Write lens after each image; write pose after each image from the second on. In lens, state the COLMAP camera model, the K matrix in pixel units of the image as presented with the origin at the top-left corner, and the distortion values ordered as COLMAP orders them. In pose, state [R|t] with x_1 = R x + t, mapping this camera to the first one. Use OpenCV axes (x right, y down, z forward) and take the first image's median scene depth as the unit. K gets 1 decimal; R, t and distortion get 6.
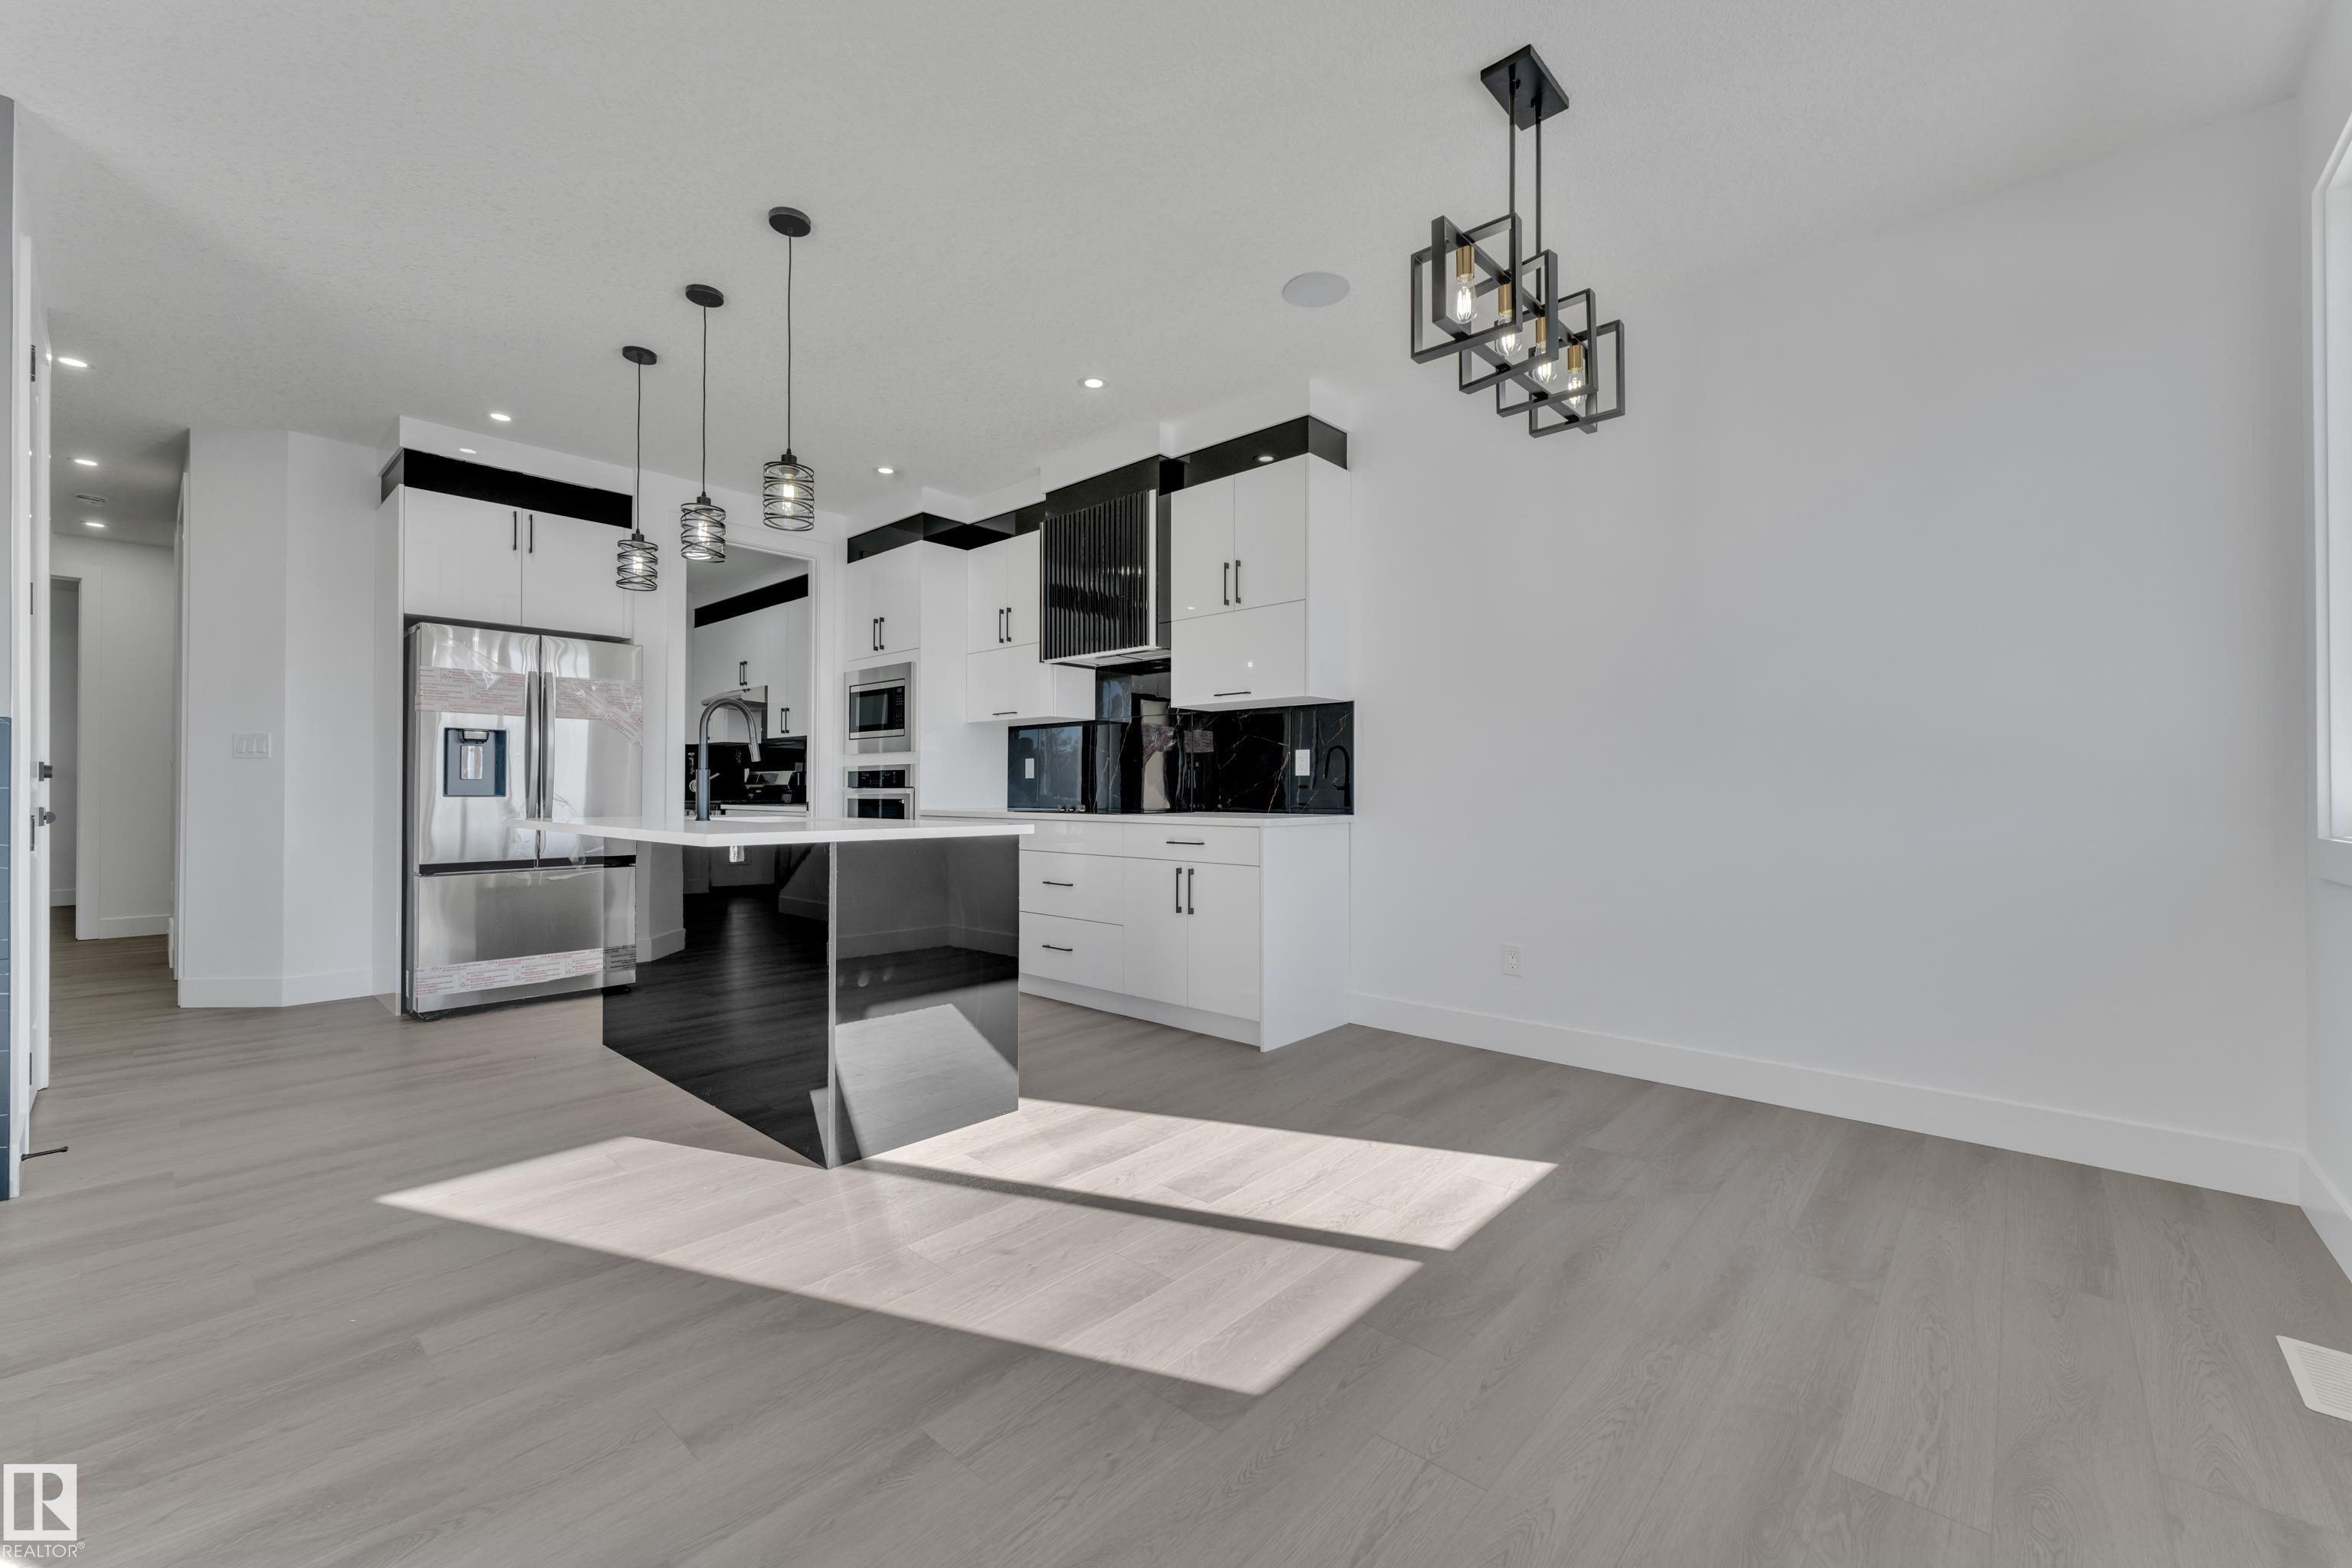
lens RADIAL K [[944.1, 0, 1168.0], [0, 944.1, 772.2], [0, 0, 1]] dist [0.001838, -0.000426]
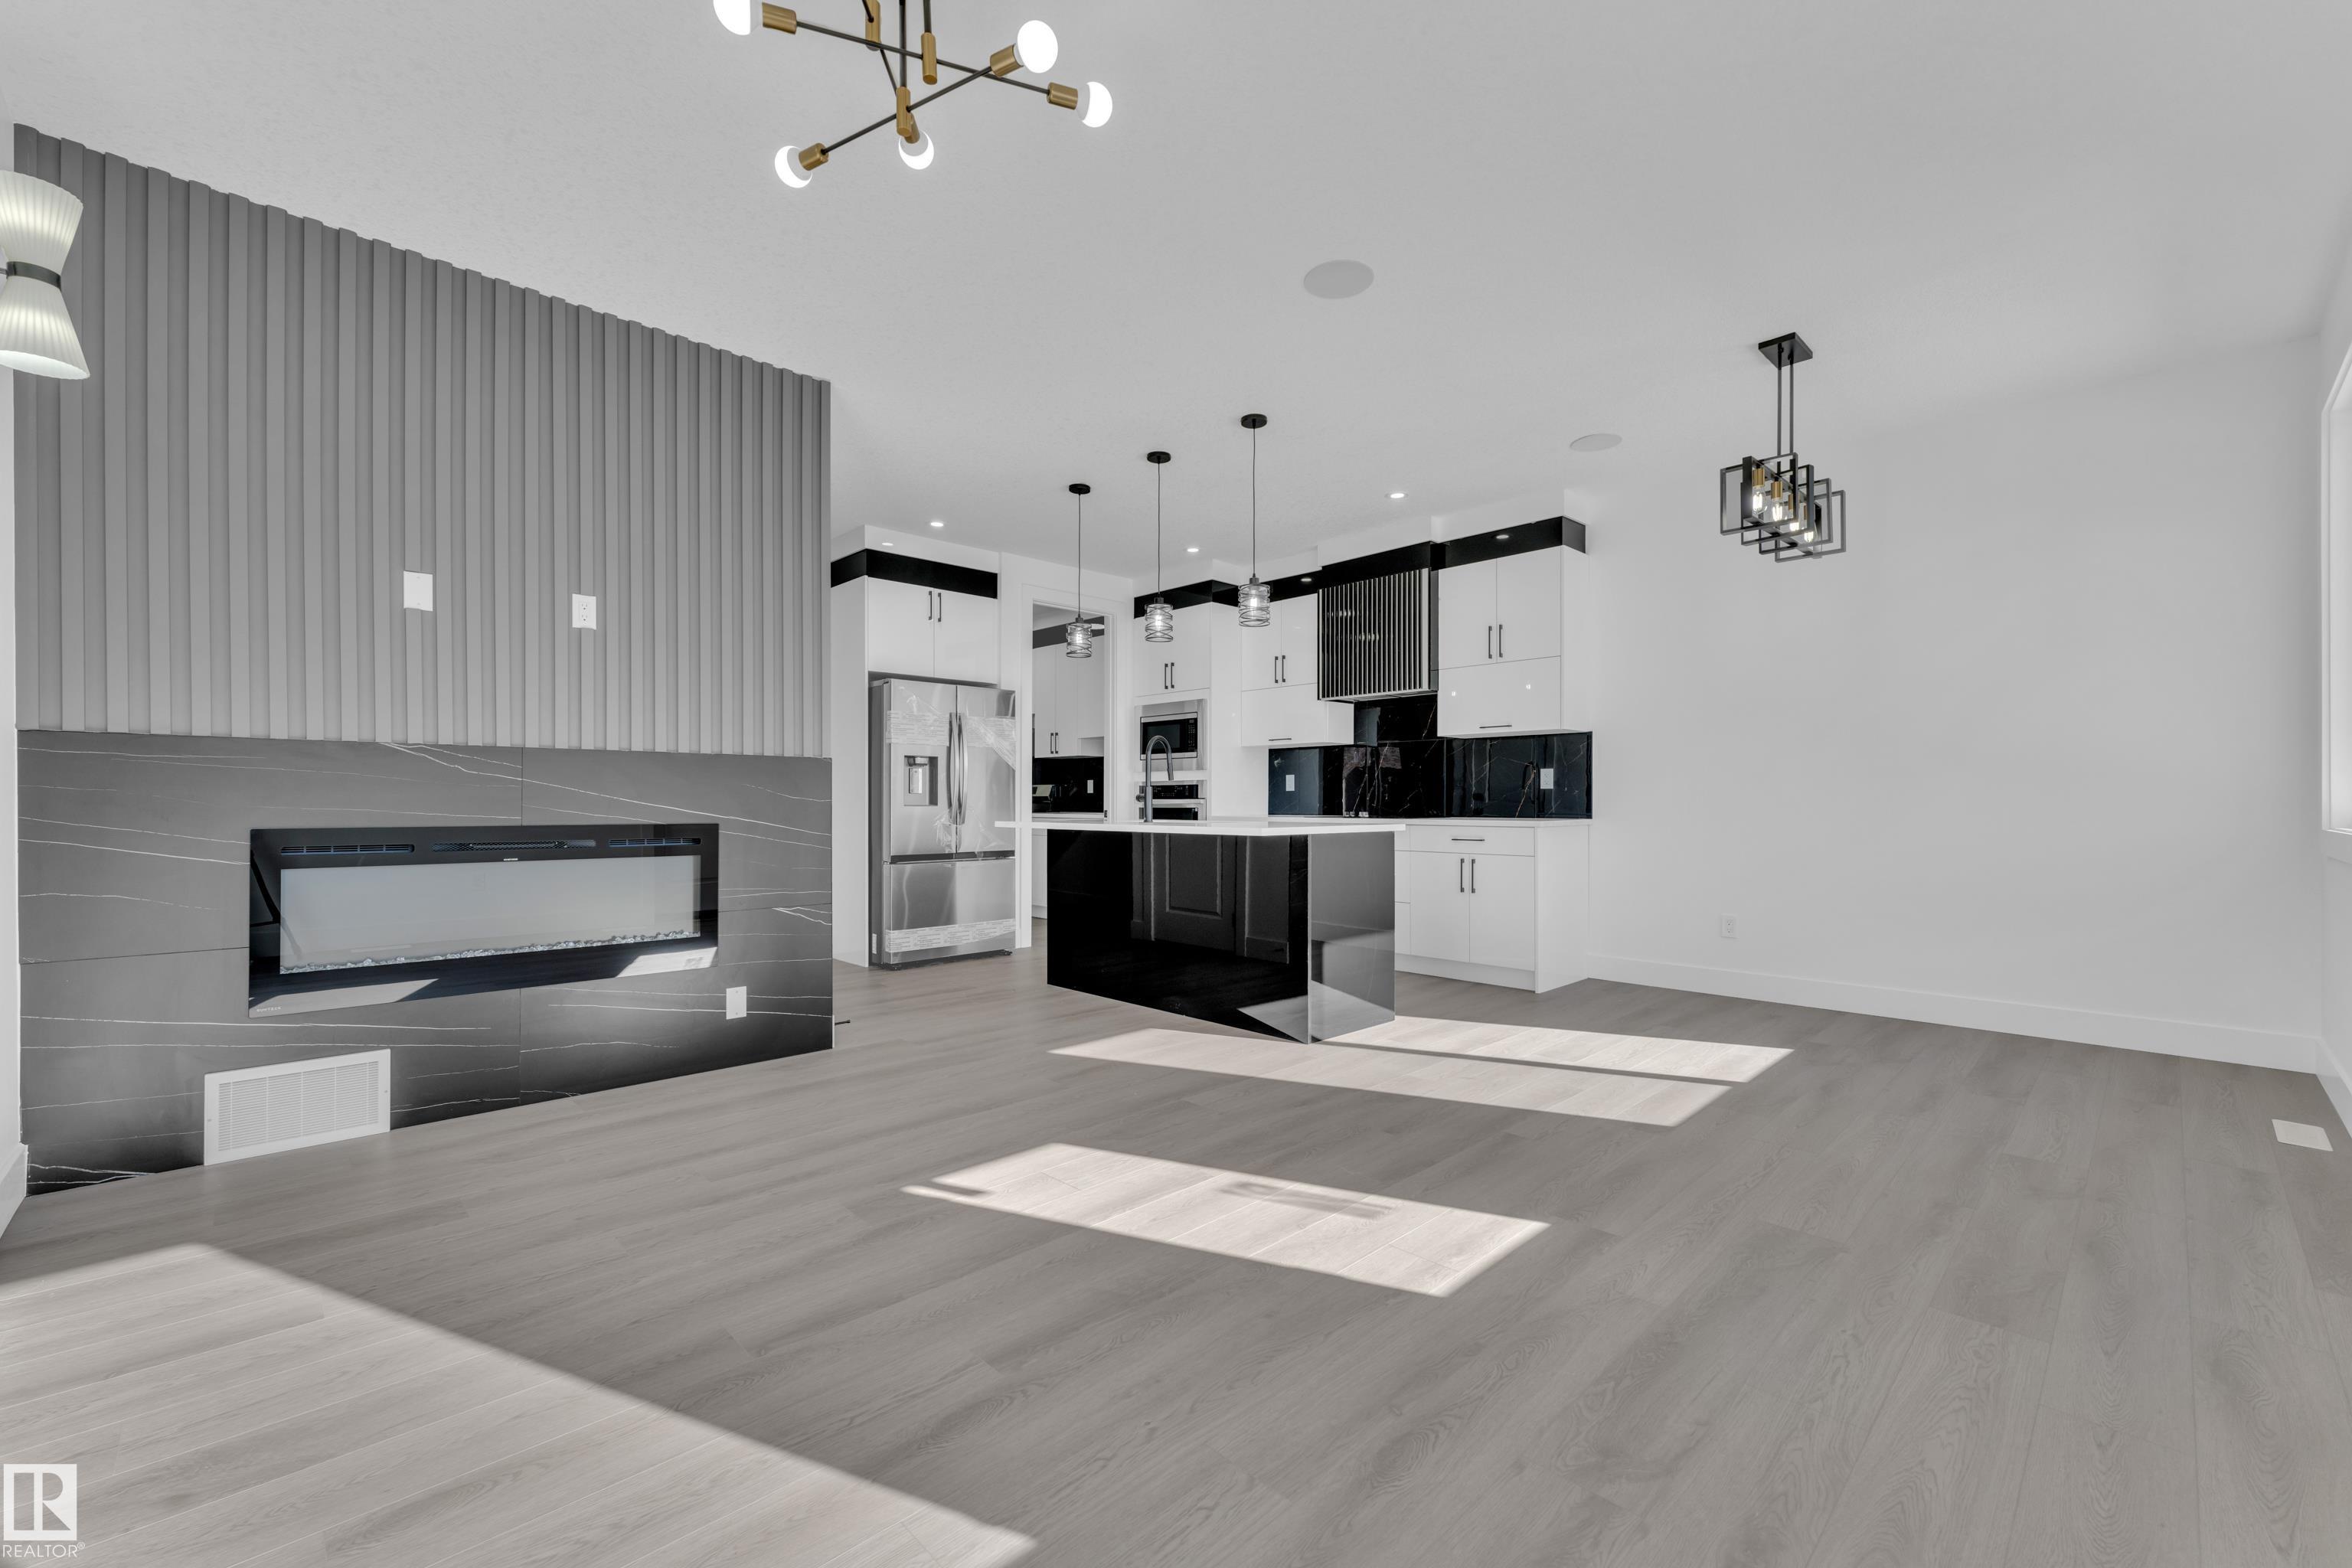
lens RADIAL K [[960.3, 0, 1177.7], [0, 960.3, 788.9], [0, 0, 1]] dist [0.000851, 0.000080]
pose [[0.997998, -0.002263, -0.063202, -0.291882], [0.002682, 0.999975, 0.006538, -0.006604], [0.063185, -0.006694, 0.997979, -0.362257]]
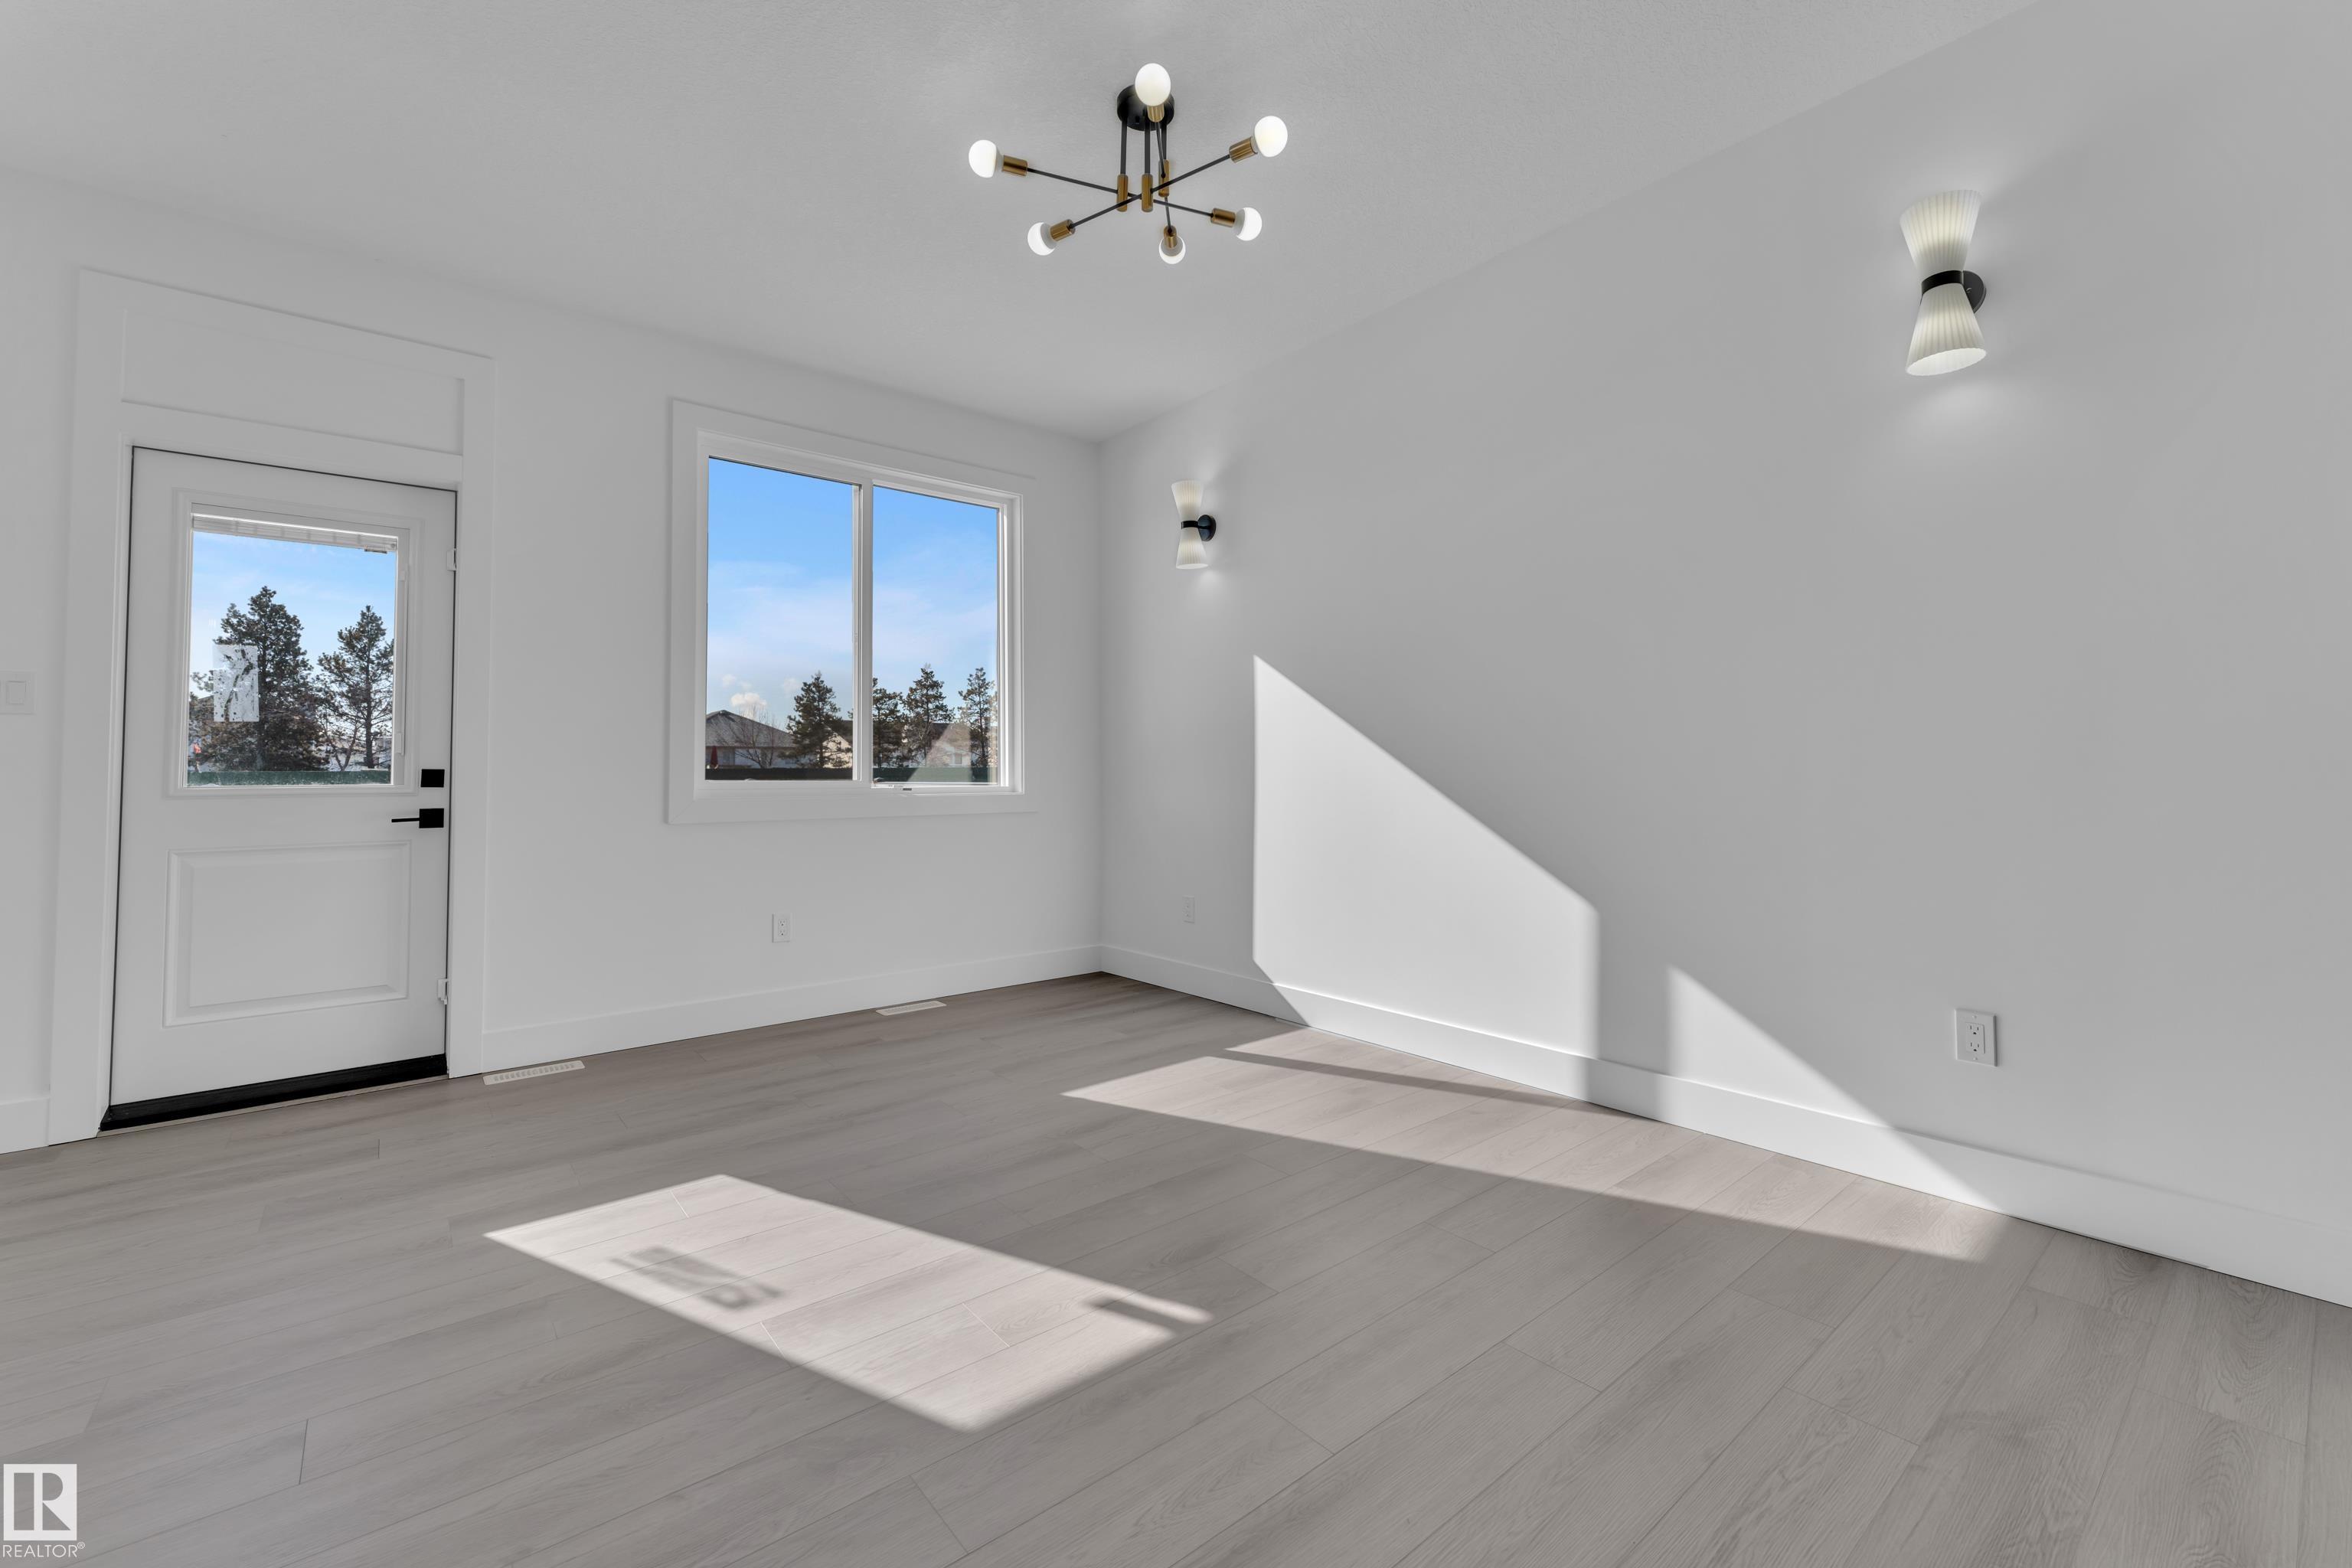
lens RADIAL K [[953.7, 0, 1179.2], [0, 953.7, 730.8], [0, 0, 1]] dist [0.002295, 0.000266]
pose [[-0.990089, 0.010962, 0.140014, -0.556374], [0.002141, 0.998011, -0.062998, 0.014281], [-0.140426, -0.062074, -0.988143, 0.679715]]
